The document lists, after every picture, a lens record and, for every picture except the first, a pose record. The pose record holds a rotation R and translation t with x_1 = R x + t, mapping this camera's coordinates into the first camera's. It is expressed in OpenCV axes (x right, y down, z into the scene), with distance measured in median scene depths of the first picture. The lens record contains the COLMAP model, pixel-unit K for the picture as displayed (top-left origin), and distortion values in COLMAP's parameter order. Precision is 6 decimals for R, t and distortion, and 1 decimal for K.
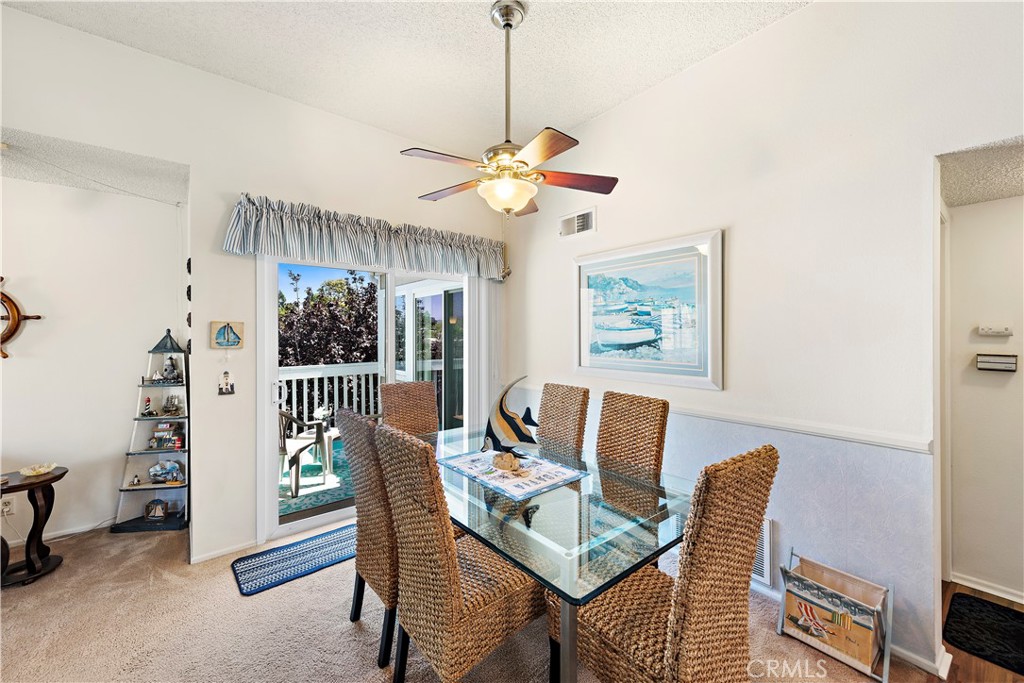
lens RADIAL K [[405.0, 0, 513.2], [0, 405.0, 334.2], [0, 0, 1]] dist [0.012283, -0.001121]
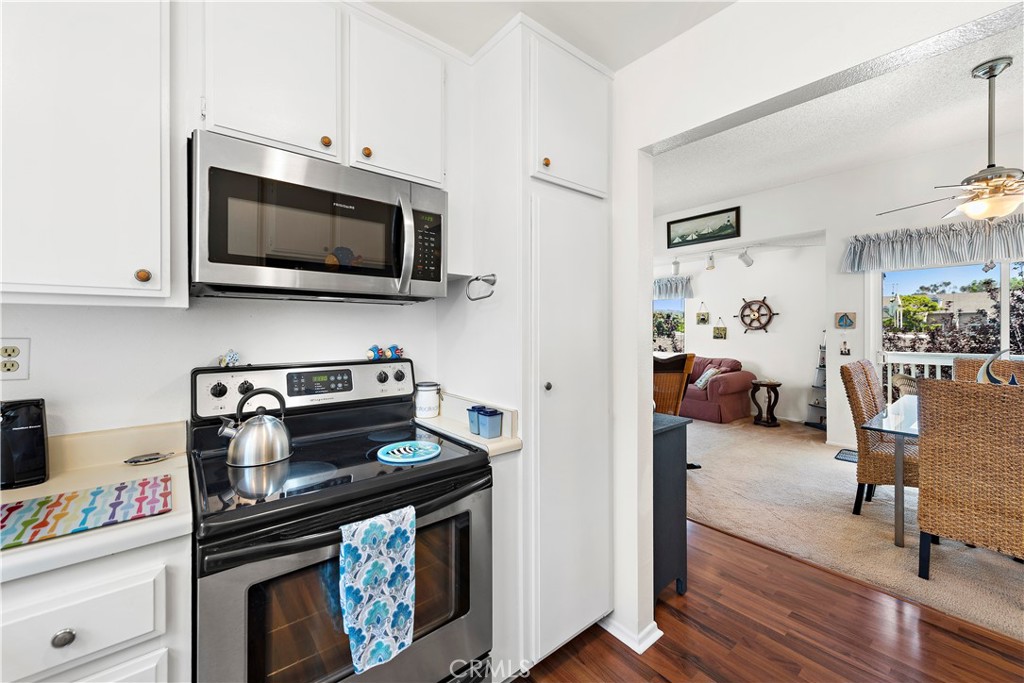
lens RADIAL K [[405.0, 0, 507.5], [0, 405.0, 327.9], [0, 0, 1]] dist [0.012283, -0.001121]
pose [[-0.007463, 0.000204, -0.999972, 0.991722], [-0.001315, 0.999999, 0.000214, 0.034022], [0.999971, 0.001316, -0.007463, -0.395941]]
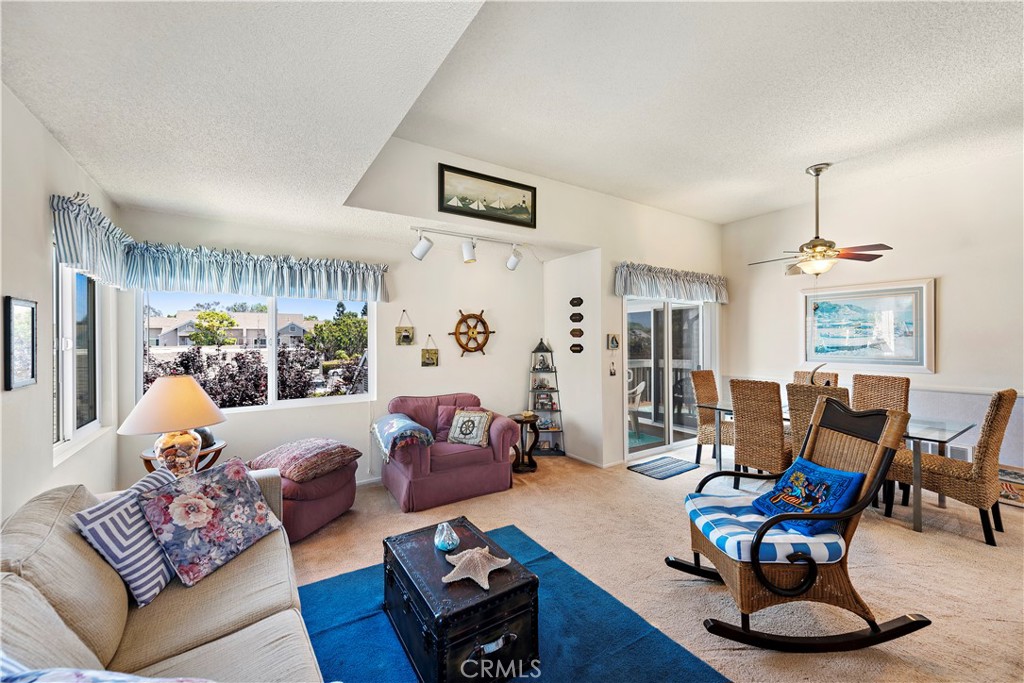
lens RADIAL K [[405.0, 0, 514.3], [0, 405.0, 340.5], [0, 0, 1]] dist [0.012283, -0.001121]
pose [[0.995039, -0.003734, -0.099411, -0.915437], [0.003857, 0.999992, 0.001049, -0.006274], [0.099406, -0.001427, 0.995046, -0.753843]]
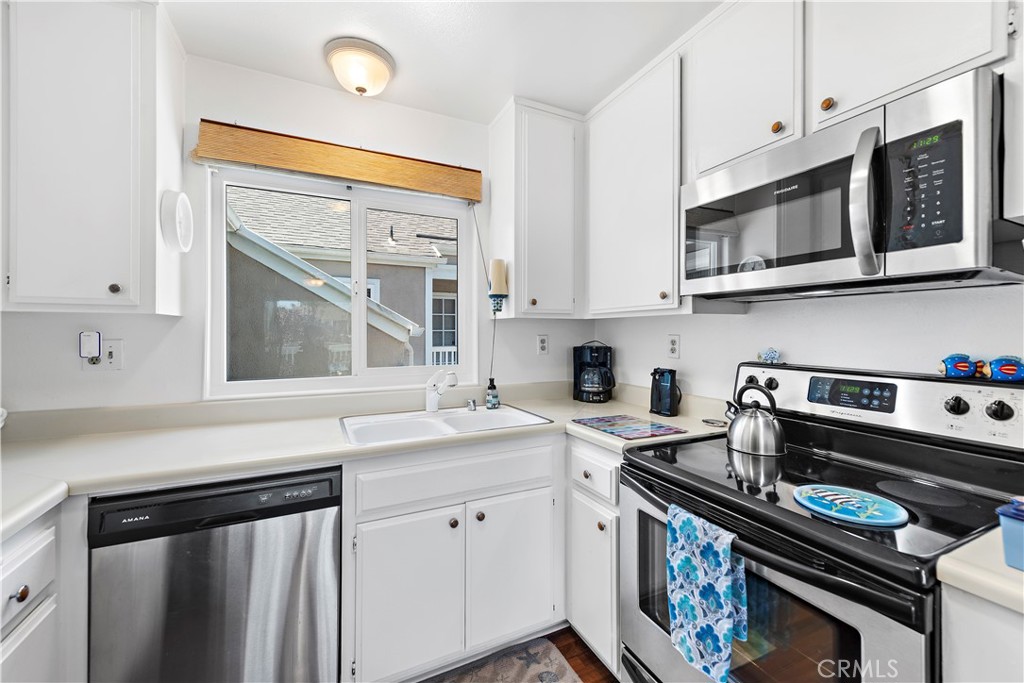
lens RADIAL K [[405.0, 0, 511.4], [0, 405.0, 325.5], [0, 0, 1]] dist [0.012283, -0.001121]
pose [[-0.970675, 0.007135, 0.240290, 0.704659], [0.004464, 0.999922, -0.011659, 0.035961], [-0.240355, -0.010244, -0.970631, -0.124970]]
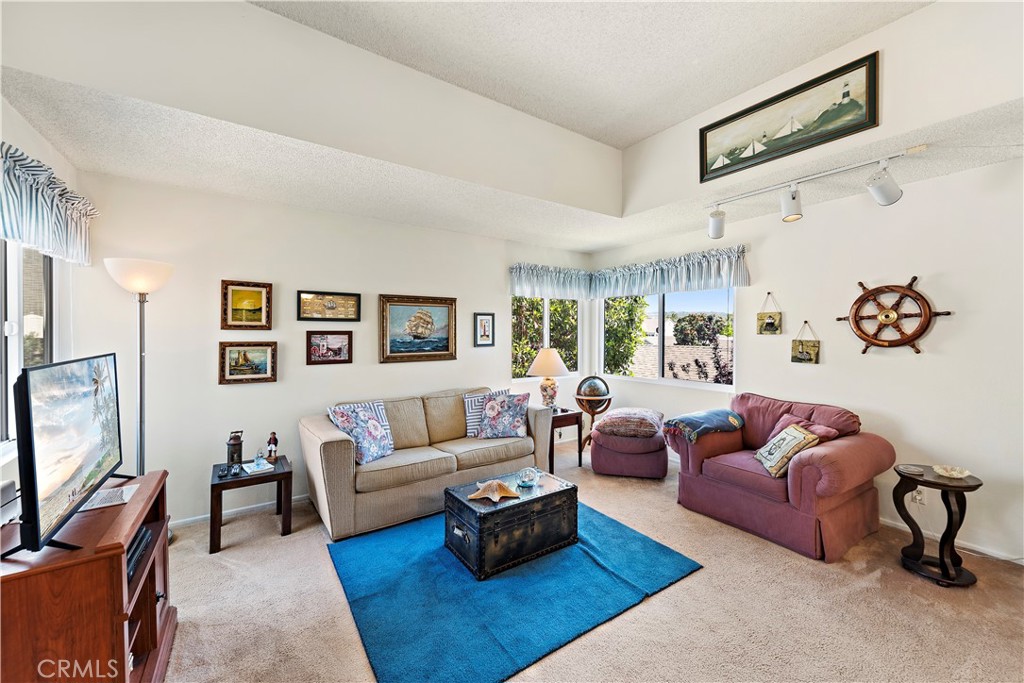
lens RADIAL K [[405.0, 0, 516.4], [0, 405.0, 334.0], [0, 0, 1]] dist [0.012283, -0.001121]
pose [[-0.078400, 0.007815, -0.996891, -0.109563], [0.000487, 0.999969, 0.007800, 0.000025], [0.996922, 0.000126, -0.078402, 0.057648]]
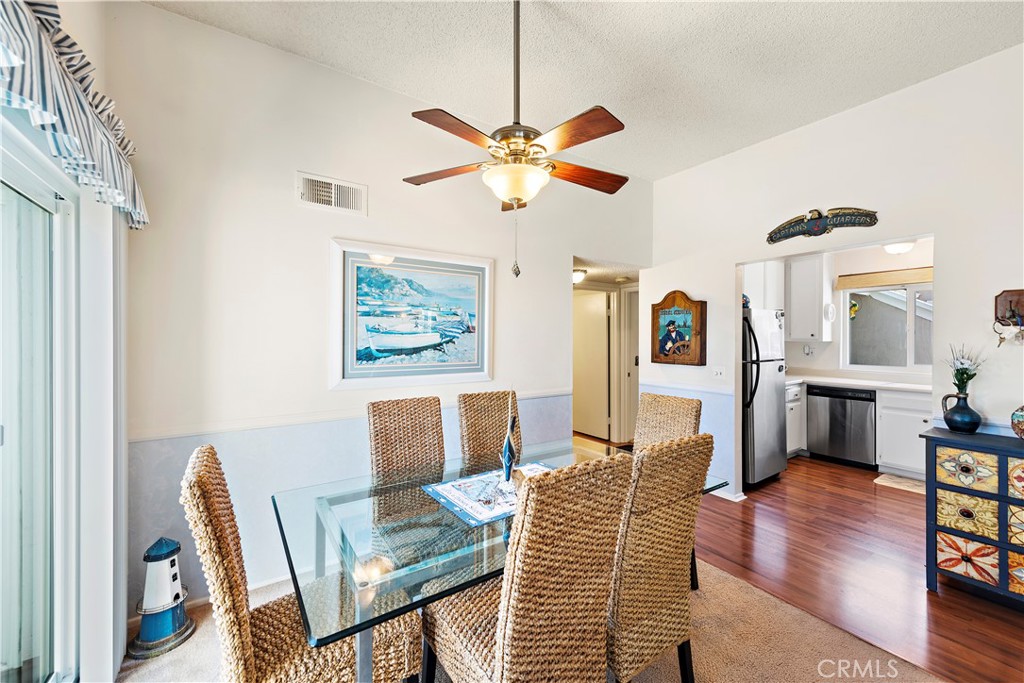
lens RADIAL K [[405.0, 0, 508.7], [0, 405.0, 341.1], [0, 0, 1]] dist [0.012283, -0.001121]
pose [[0.095841, -0.006545, 0.995375, -0.693474], [-0.001230, 0.999977, 0.006693, 0.000221], [-0.995396, -0.001866, 0.095830, 0.709879]]
